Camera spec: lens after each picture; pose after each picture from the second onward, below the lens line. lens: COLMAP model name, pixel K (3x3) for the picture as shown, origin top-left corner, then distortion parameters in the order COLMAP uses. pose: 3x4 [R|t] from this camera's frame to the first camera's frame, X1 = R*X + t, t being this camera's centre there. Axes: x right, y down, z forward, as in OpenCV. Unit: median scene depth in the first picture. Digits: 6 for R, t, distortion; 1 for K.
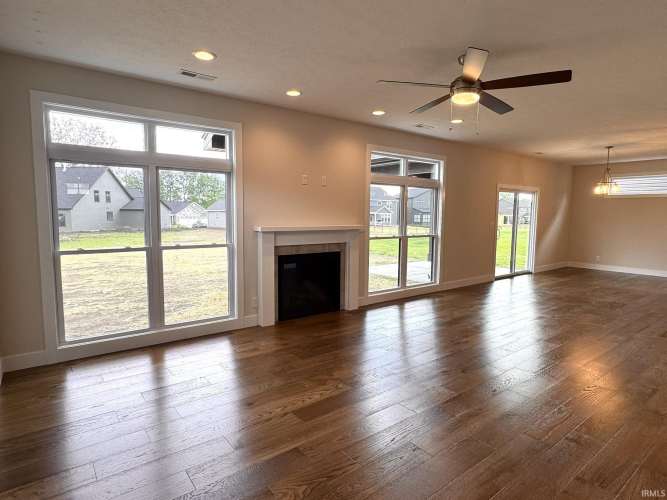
lens RADIAL K [[367.8, 0, 333.2], [0, 367.8, 242.3], [0, 0, 1]] dist [0.001325, 0.000386]
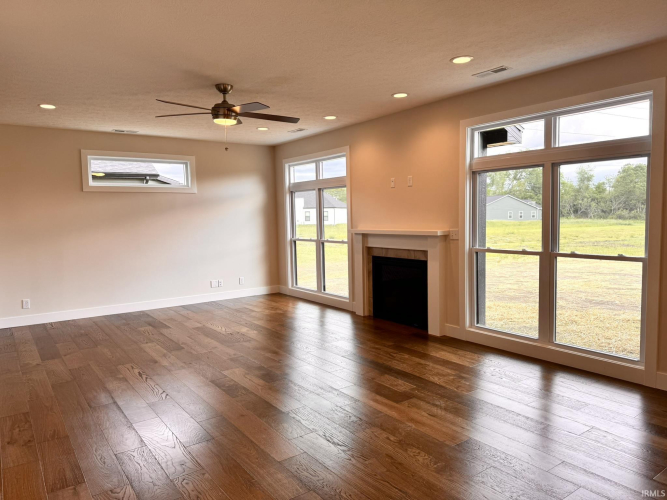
lens RADIAL K [[466.0, 0, 333.5], [0, 466.0, 250.0], [0, 0, 1]] dist [0.001495, -0.000126]
pose [[-0.023762, 0.063280, -0.997713, 1.078338], [-0.061788, 0.995994, 0.064643, -0.055131], [0.997806, 0.063182, -0.019757, 0.790881]]
